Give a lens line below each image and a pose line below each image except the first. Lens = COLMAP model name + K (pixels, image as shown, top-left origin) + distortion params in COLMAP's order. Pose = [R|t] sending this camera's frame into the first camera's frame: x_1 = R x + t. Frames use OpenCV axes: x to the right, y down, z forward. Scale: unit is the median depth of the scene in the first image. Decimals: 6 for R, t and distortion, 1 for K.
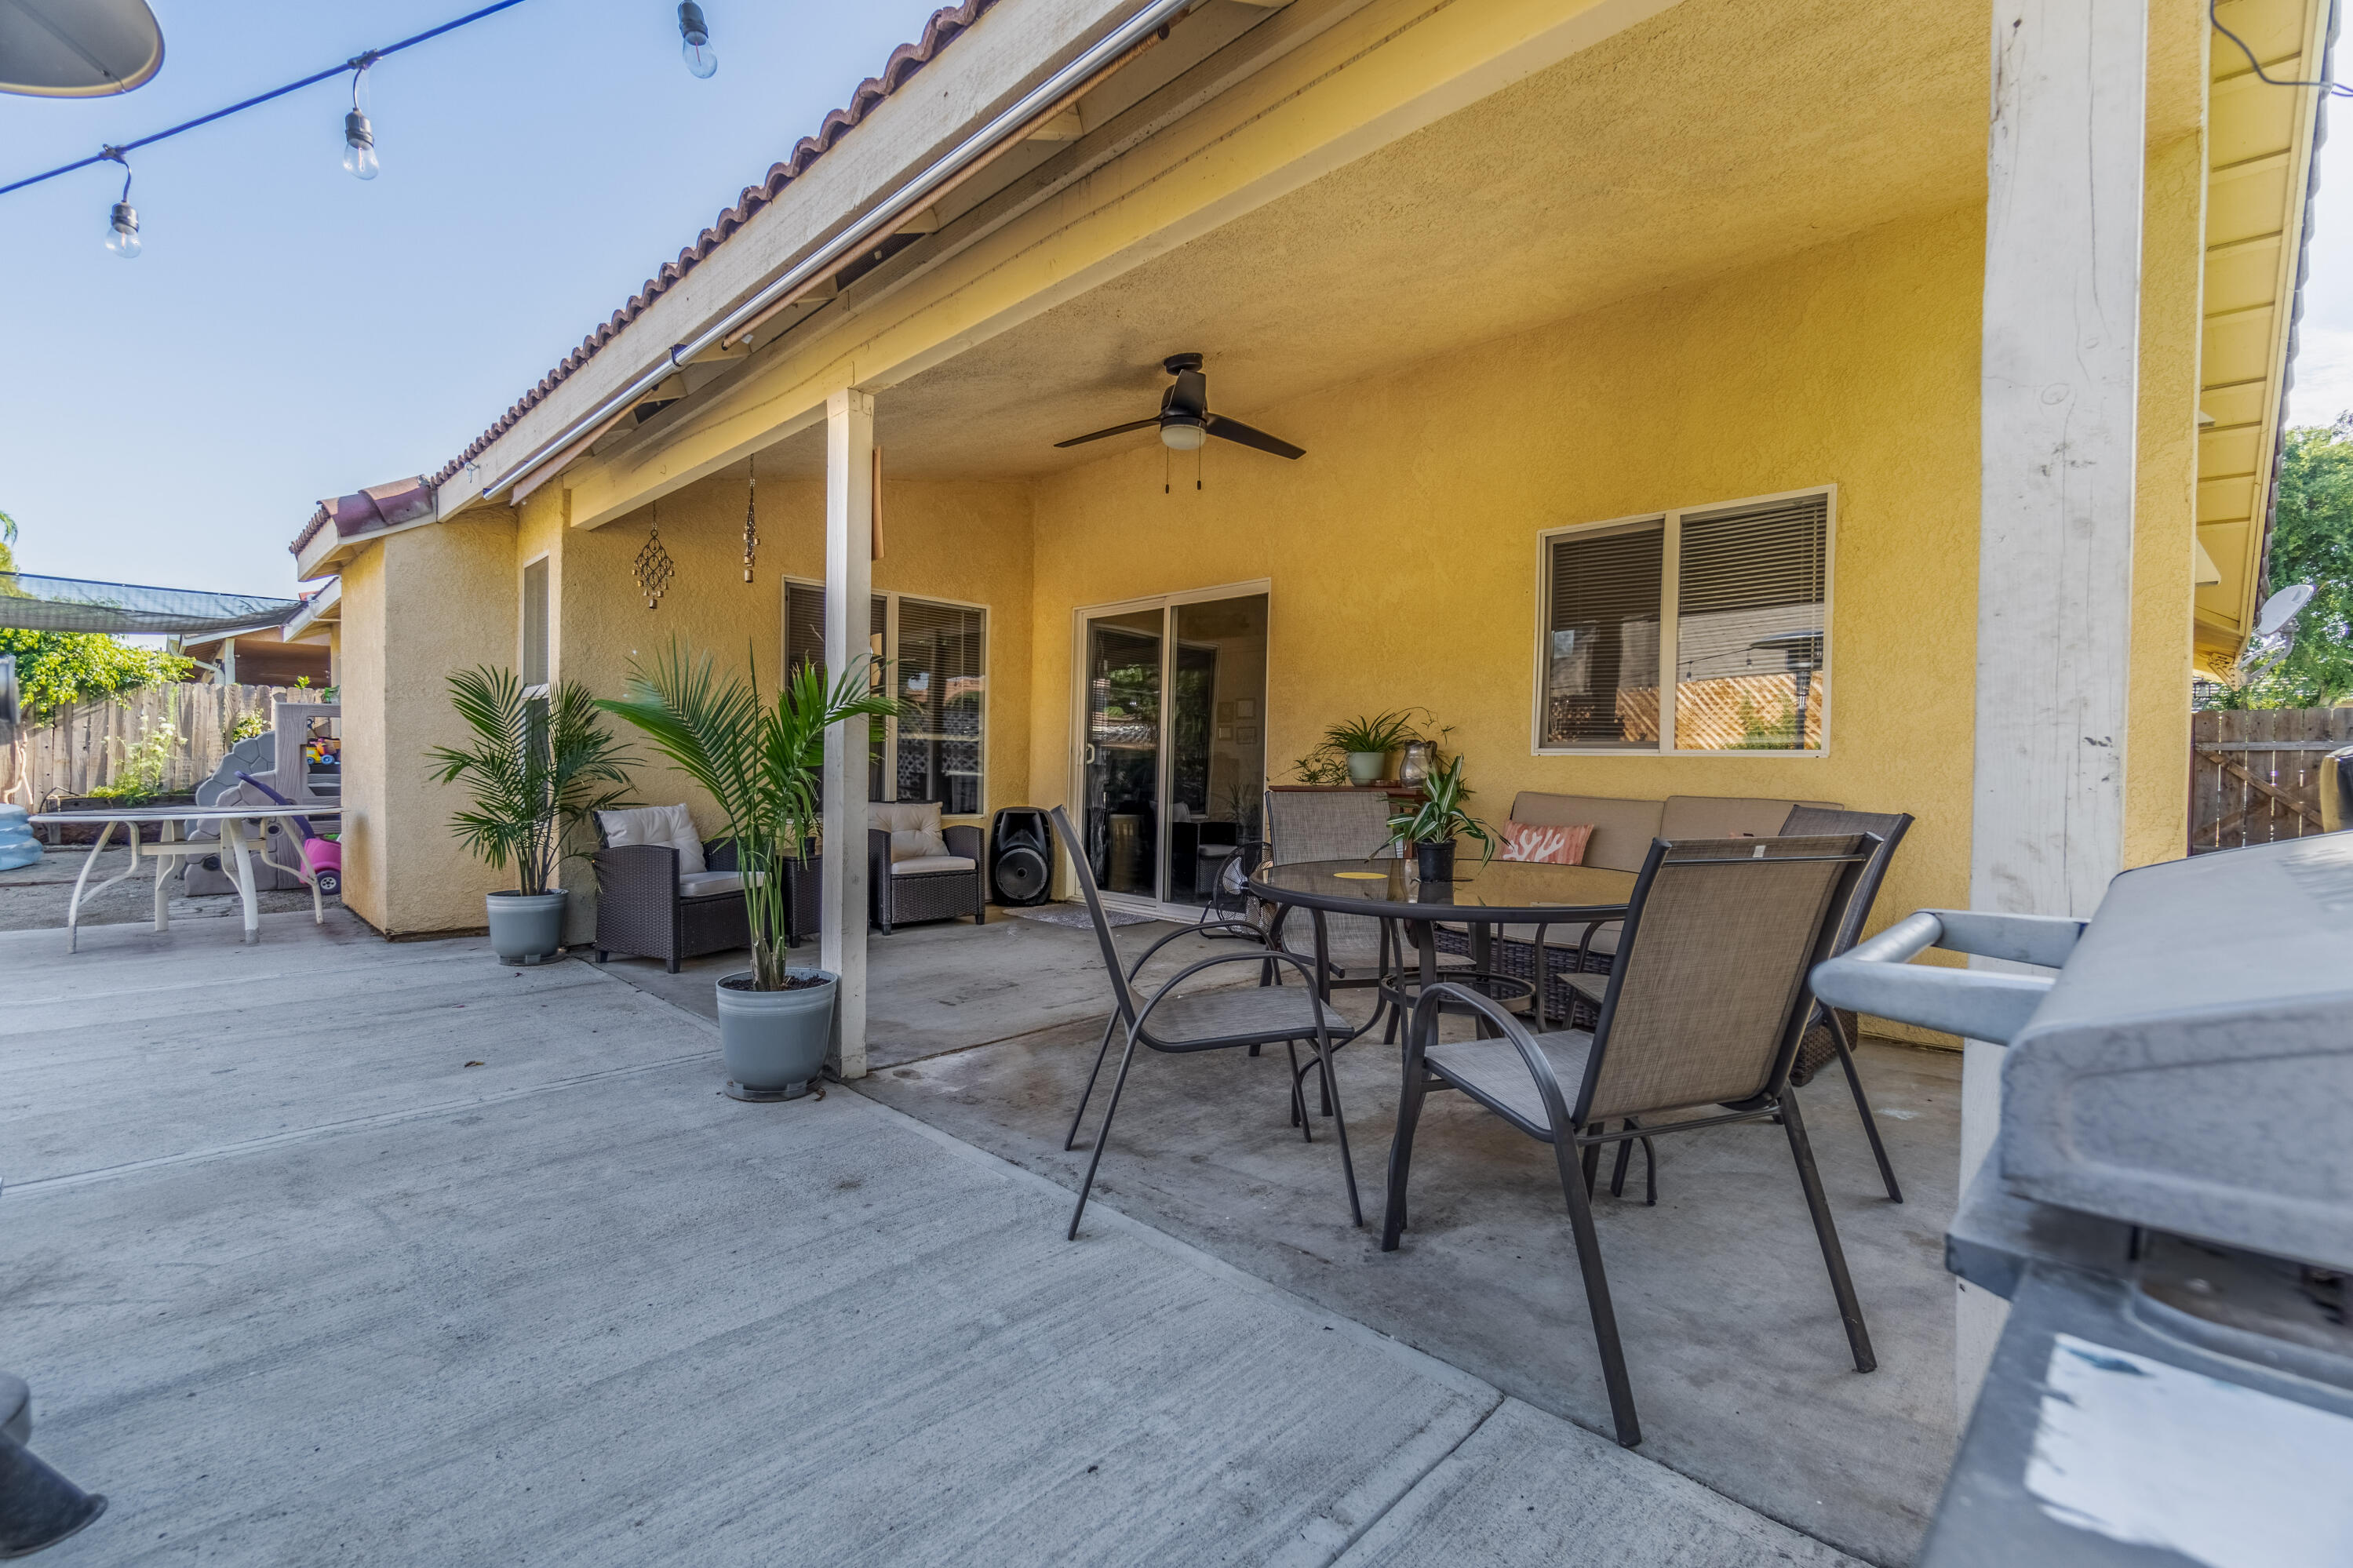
lens RADIAL K [[1012.5, 0, 1171.8], [0, 1012.5, 788.0], [0, 0, 1]] dist [-0.005376, 0.001712]
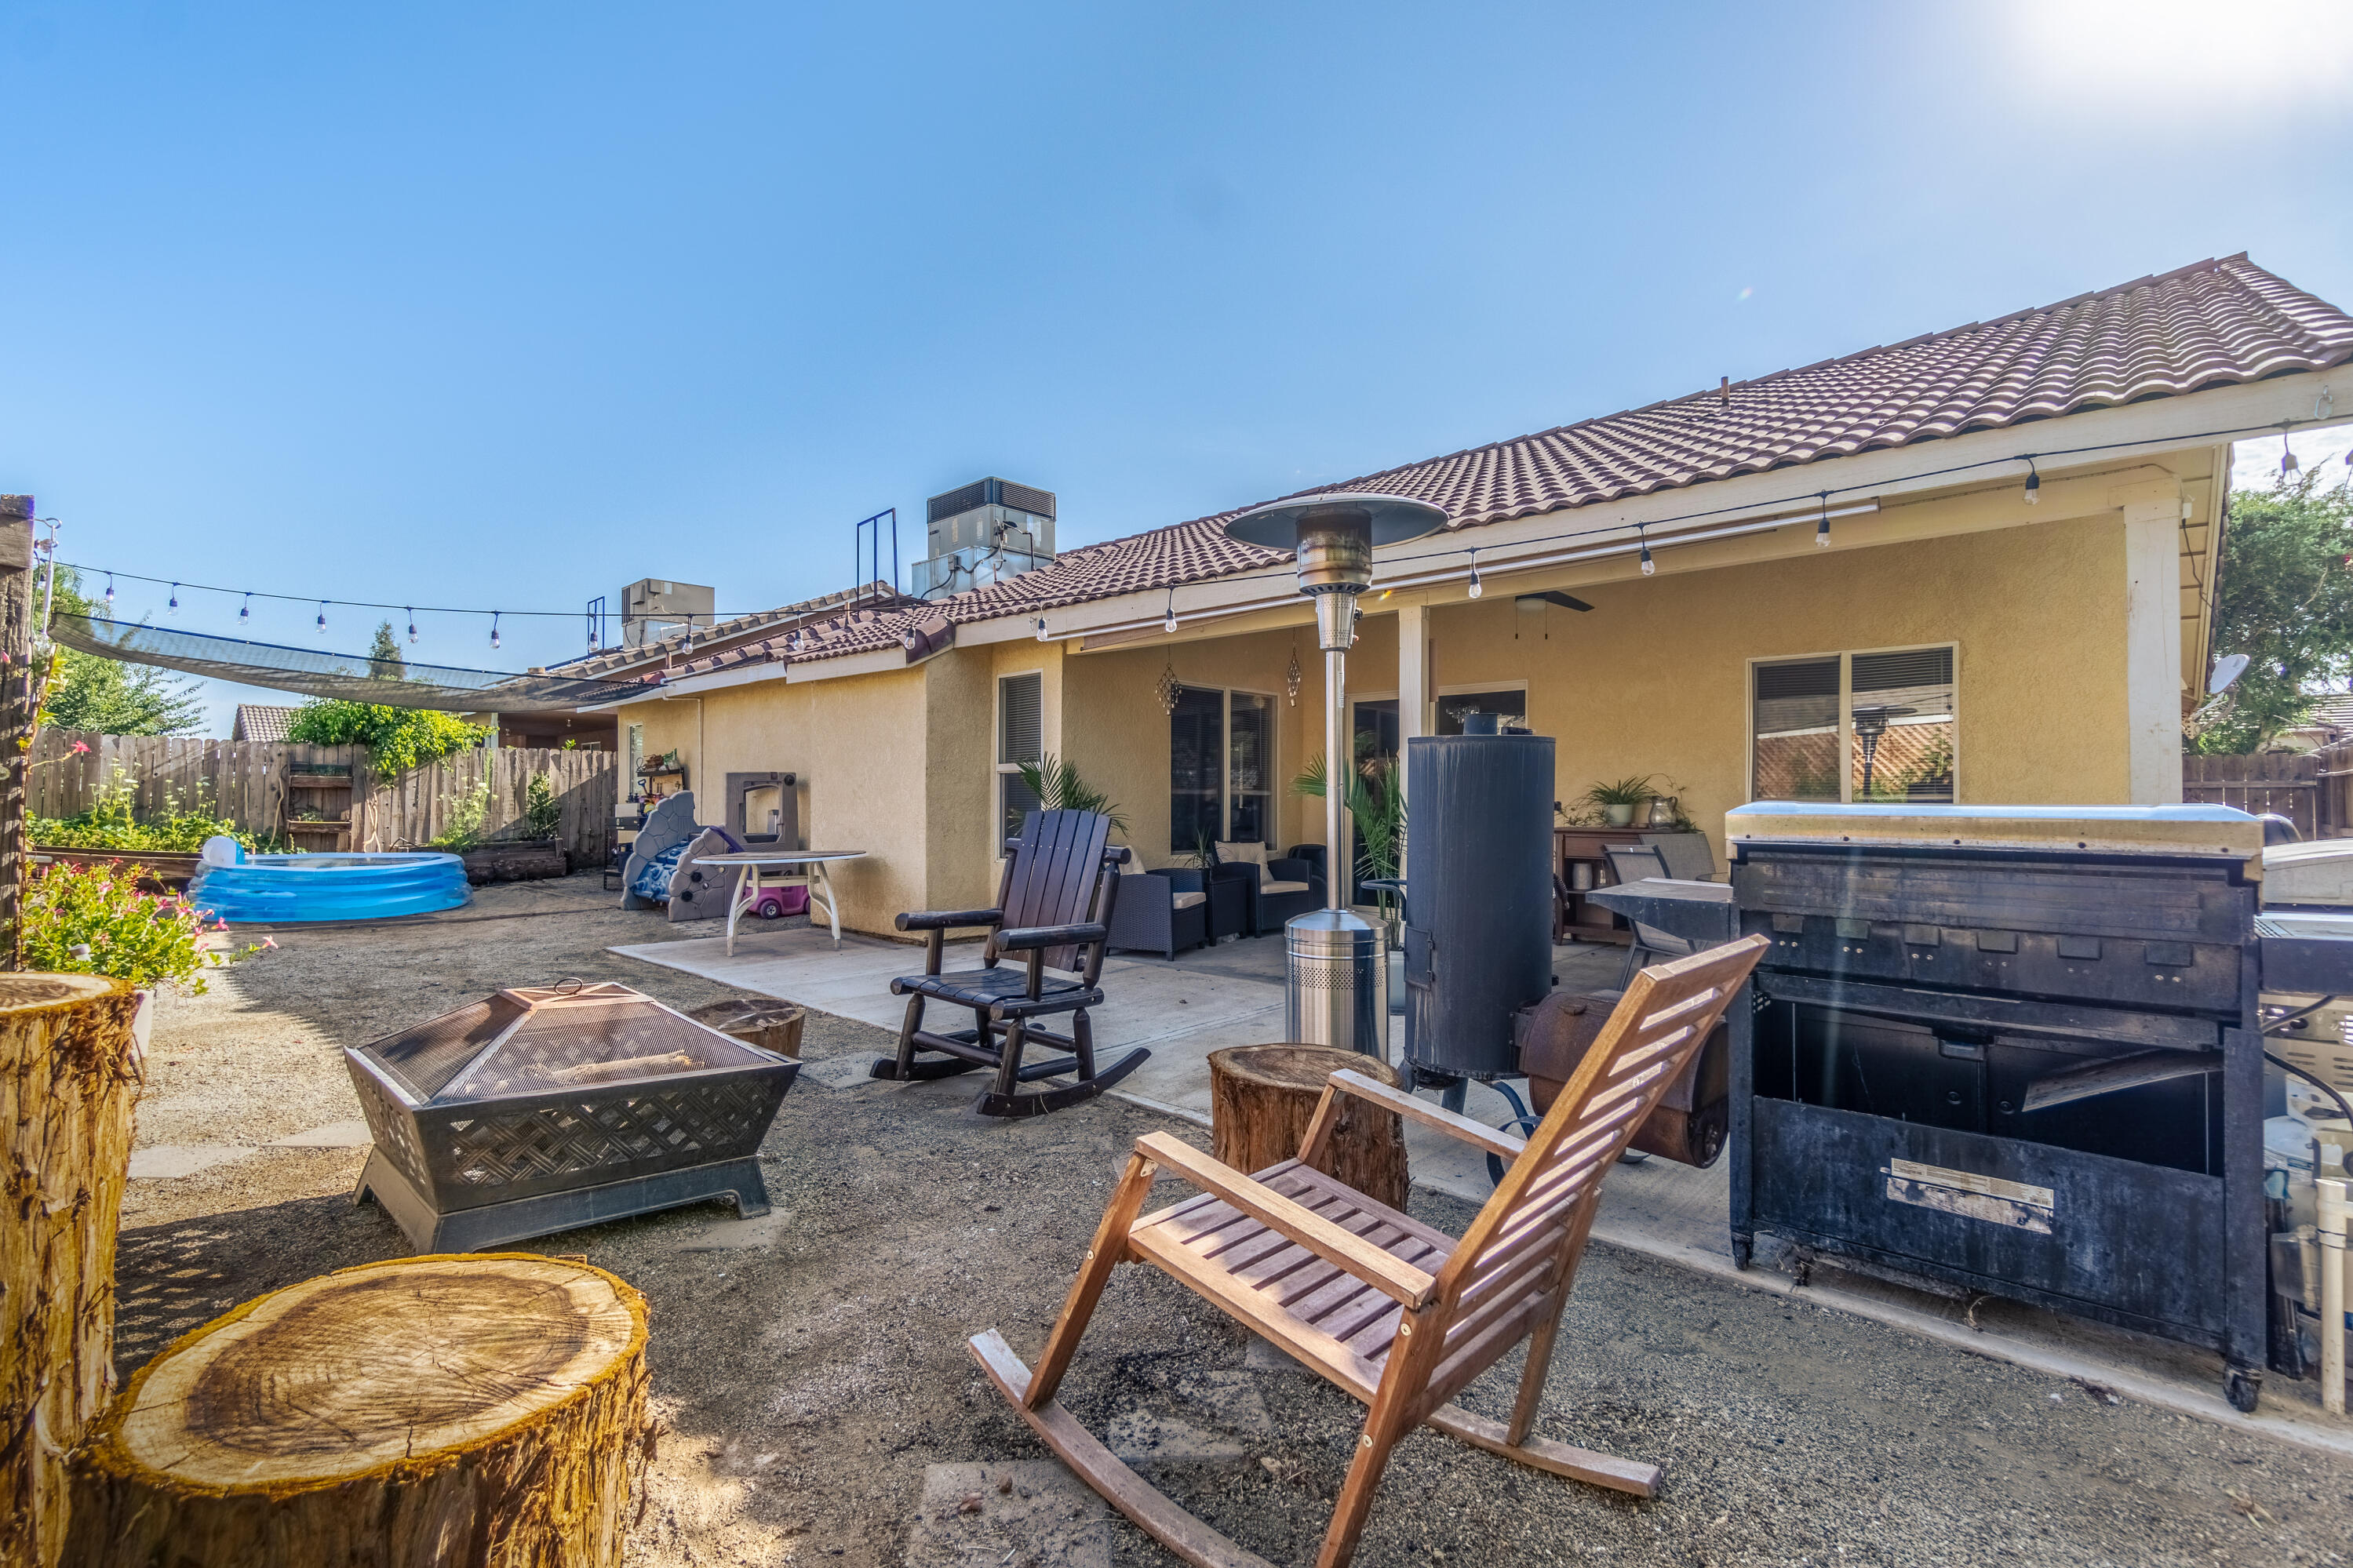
lens RADIAL K [[1012.5, 0, 1171.6], [0, 1012.5, 790.6], [0, 0, 1]] dist [-0.005376, 0.001712]
pose [[0.999653, -0.011123, 0.023892, -0.606668], [0.011890, 0.999411, -0.032196, -0.019778], [-0.023520, 0.032469, 0.999196, -0.550468]]
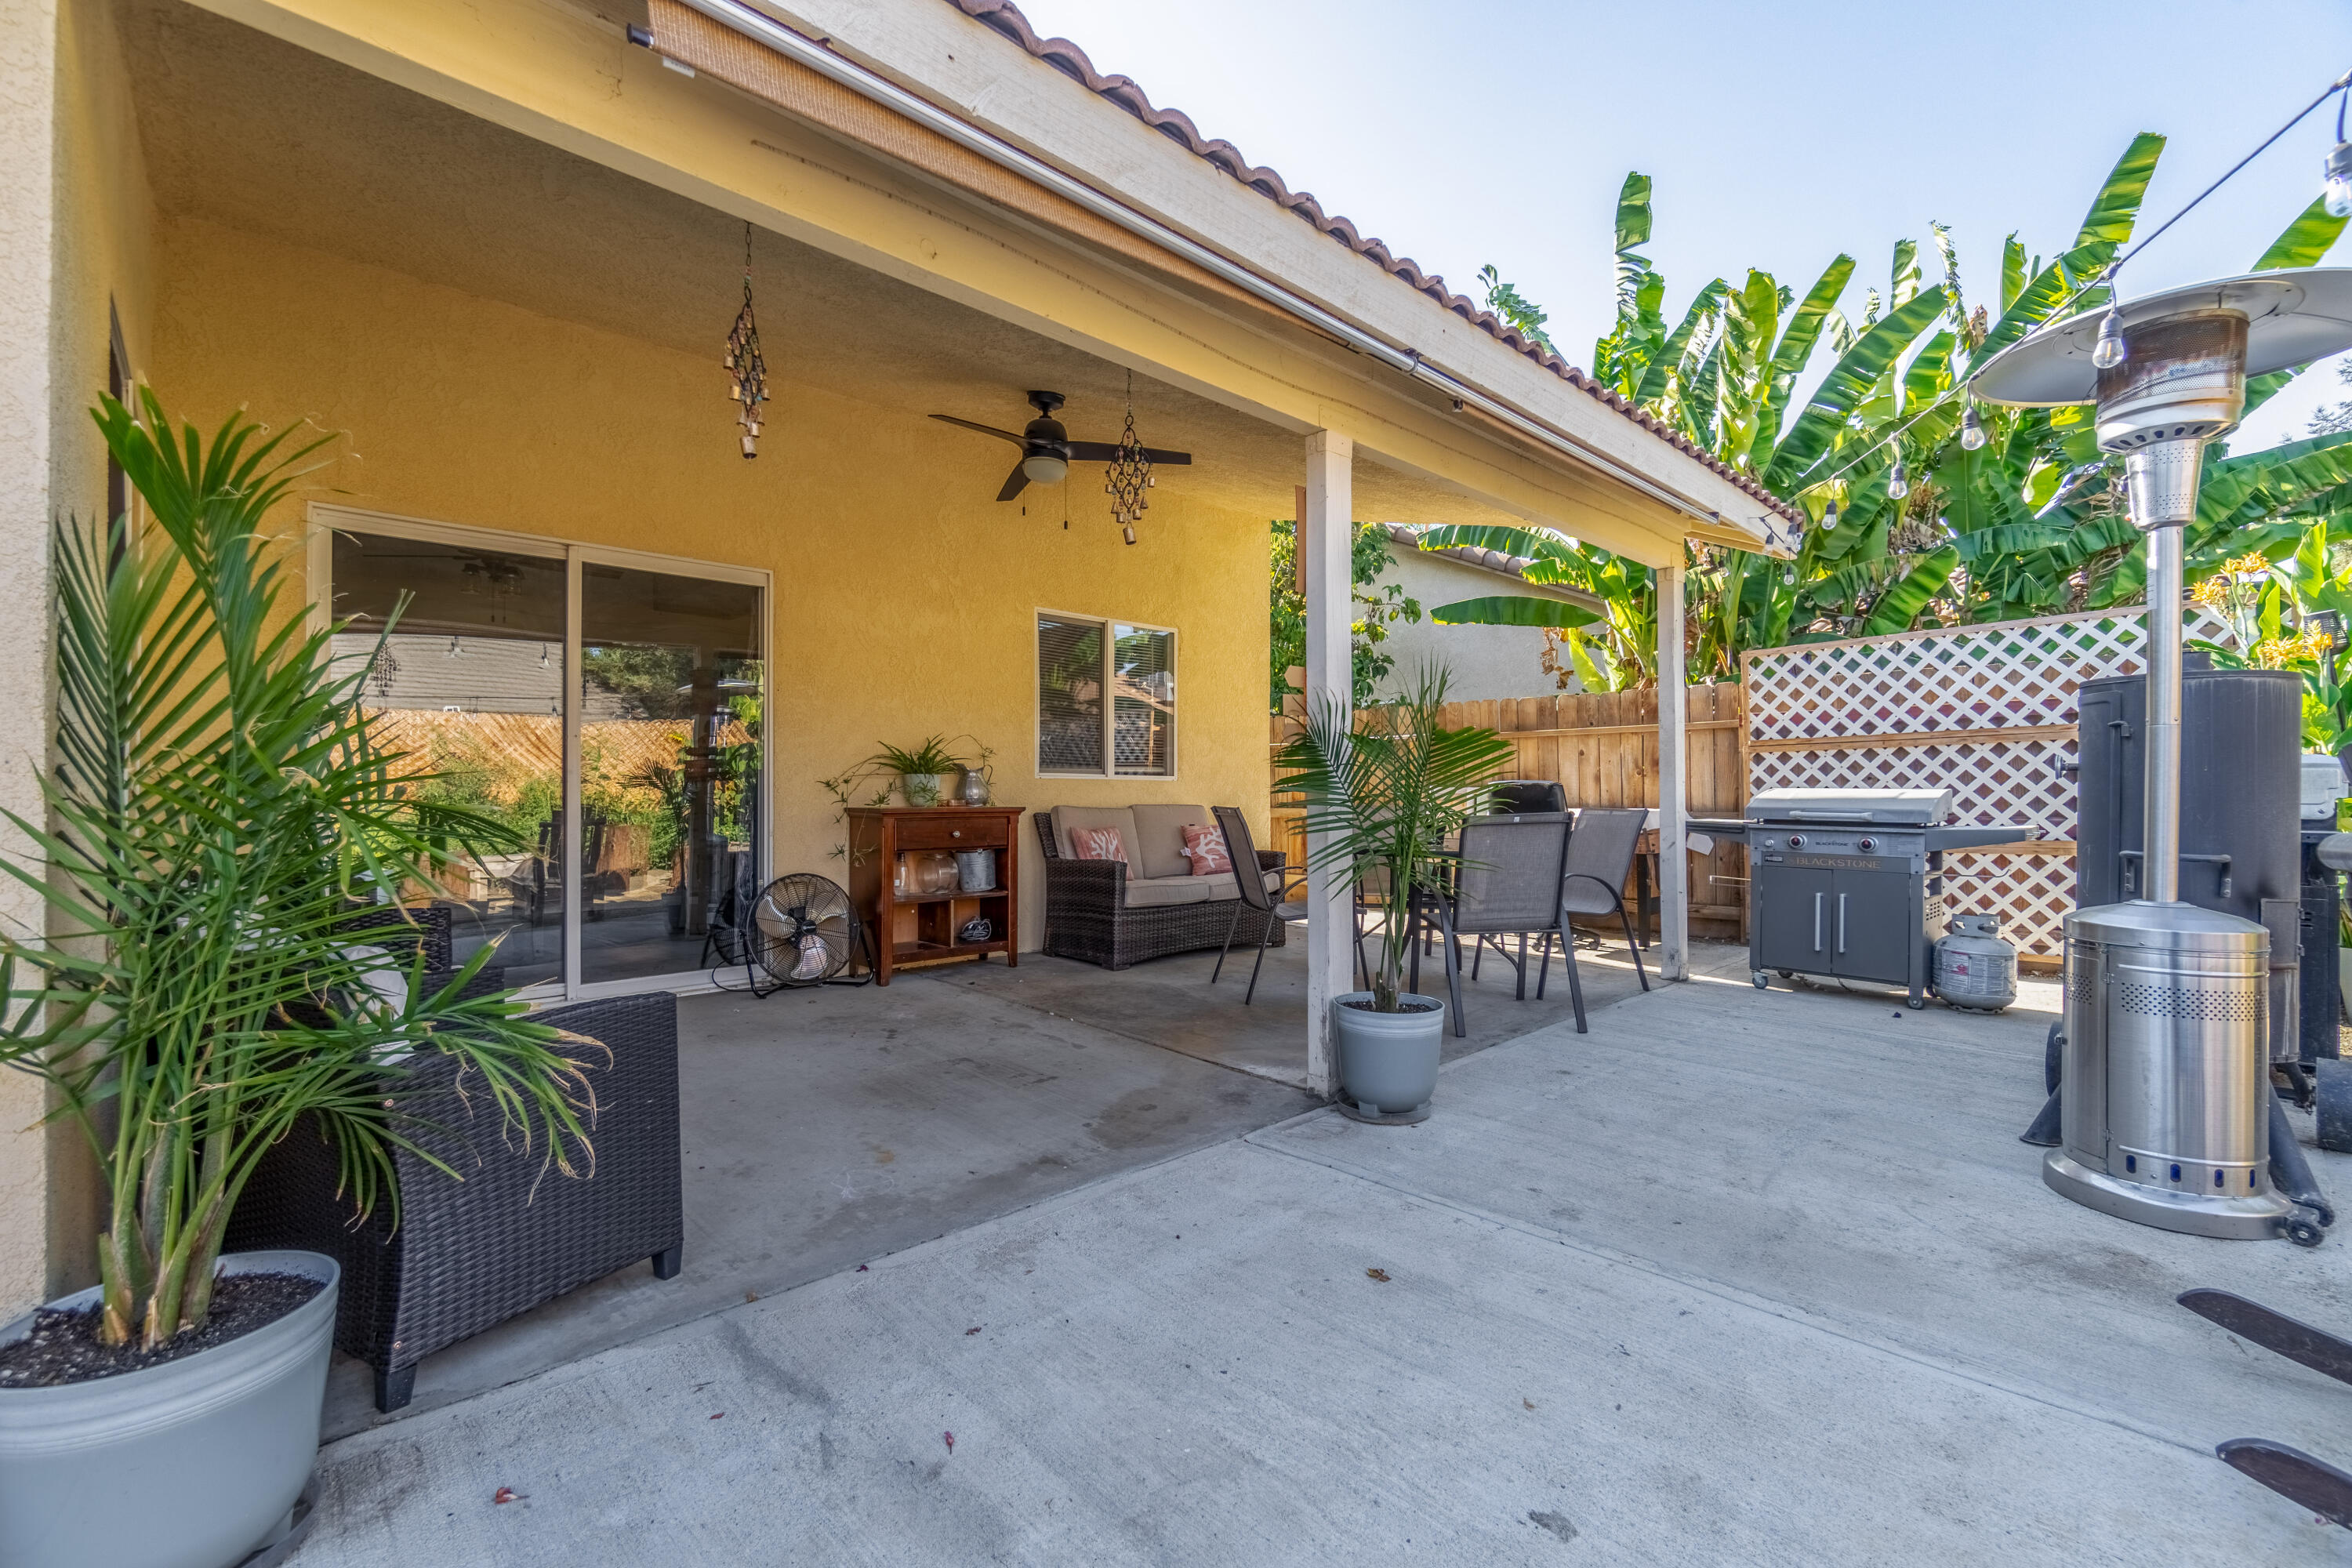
lens RADIAL K [[1012.2, 0, 1171.3], [0, 1012.2, 784.6], [0, 0, 1]] dist [-0.005376, 0.001712]
pose [[0.037975, -0.008633, 0.999241, -1.047270], [0.024796, 0.999663, 0.007694, -0.031840], [-0.998971, 0.024485, 0.038176, 0.867480]]
